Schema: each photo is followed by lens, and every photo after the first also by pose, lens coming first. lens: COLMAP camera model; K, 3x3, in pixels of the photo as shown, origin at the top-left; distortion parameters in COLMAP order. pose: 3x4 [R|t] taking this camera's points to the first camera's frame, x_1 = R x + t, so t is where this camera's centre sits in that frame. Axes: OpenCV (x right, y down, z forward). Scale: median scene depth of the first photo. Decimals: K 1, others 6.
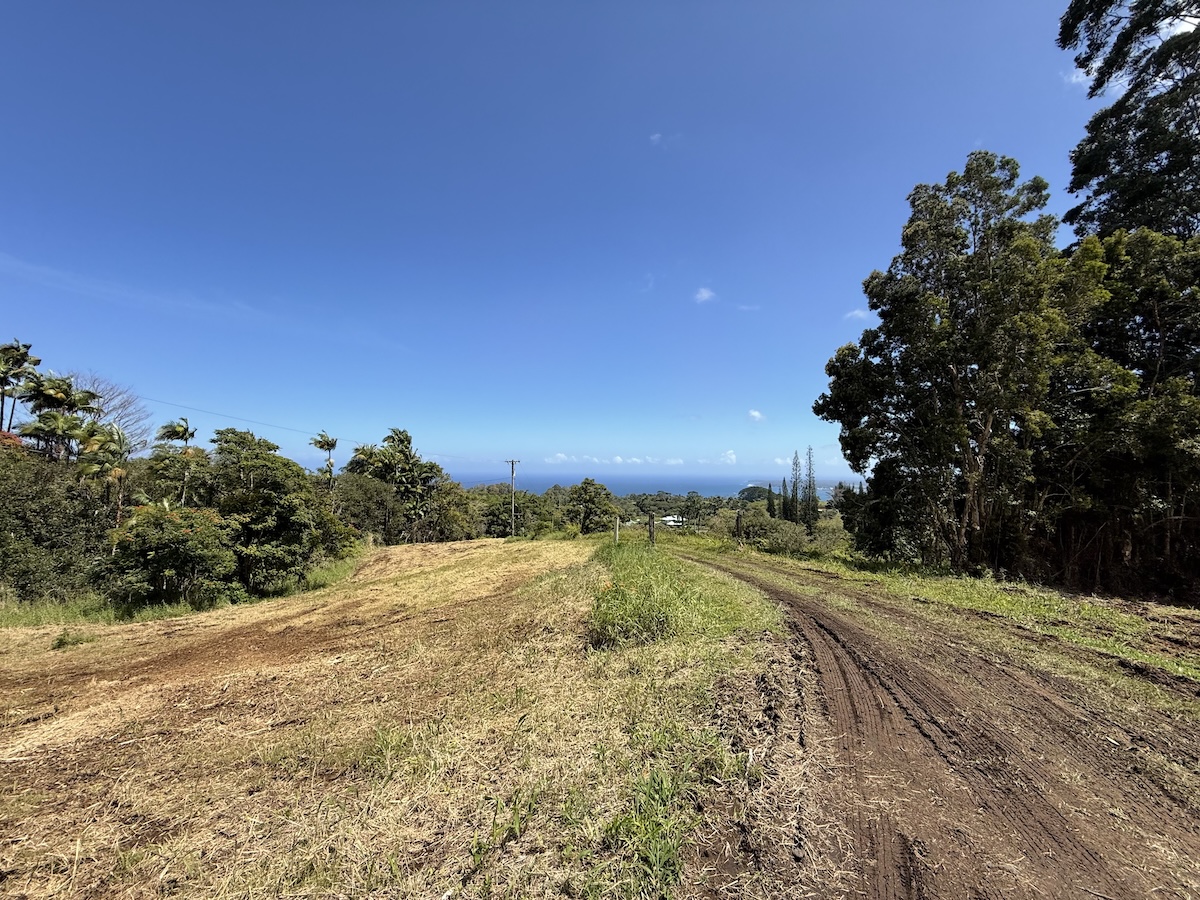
lens RADIAL K [[474.1, 0, 592.7], [0, 474.1, 456.2], [0, 0, 1]] dist [0.000645, 0.000006]
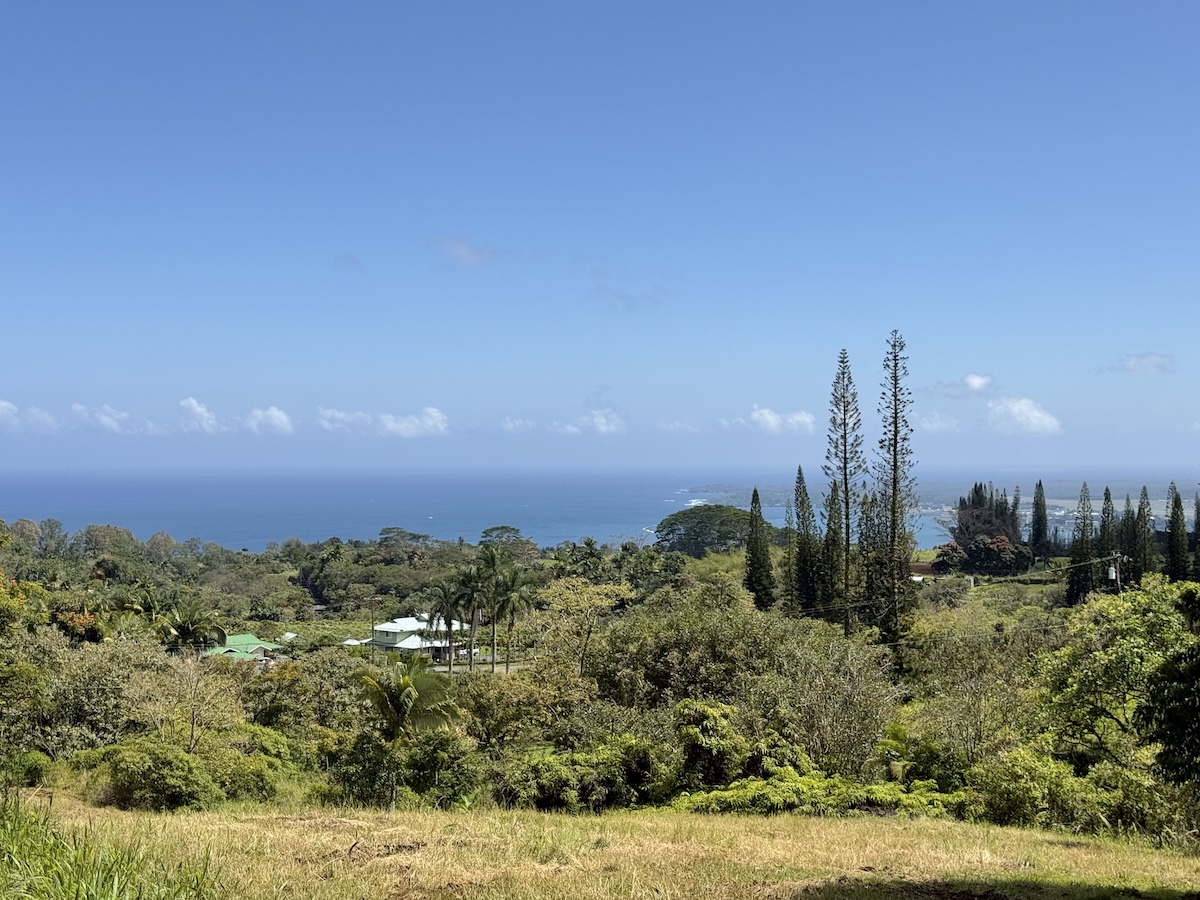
lens RADIAL K [[1660.8, 0, 591.2], [0, 1660.8, 452.8], [0, 0, 1]] dist [0.131422, -0.059296]
pose [[0.966982, -0.010678, 0.254619, 0.120230], [0.003802, 0.999615, 0.027485, 0.038441], [-0.254815, -0.025609, 0.966651, 0.295490]]
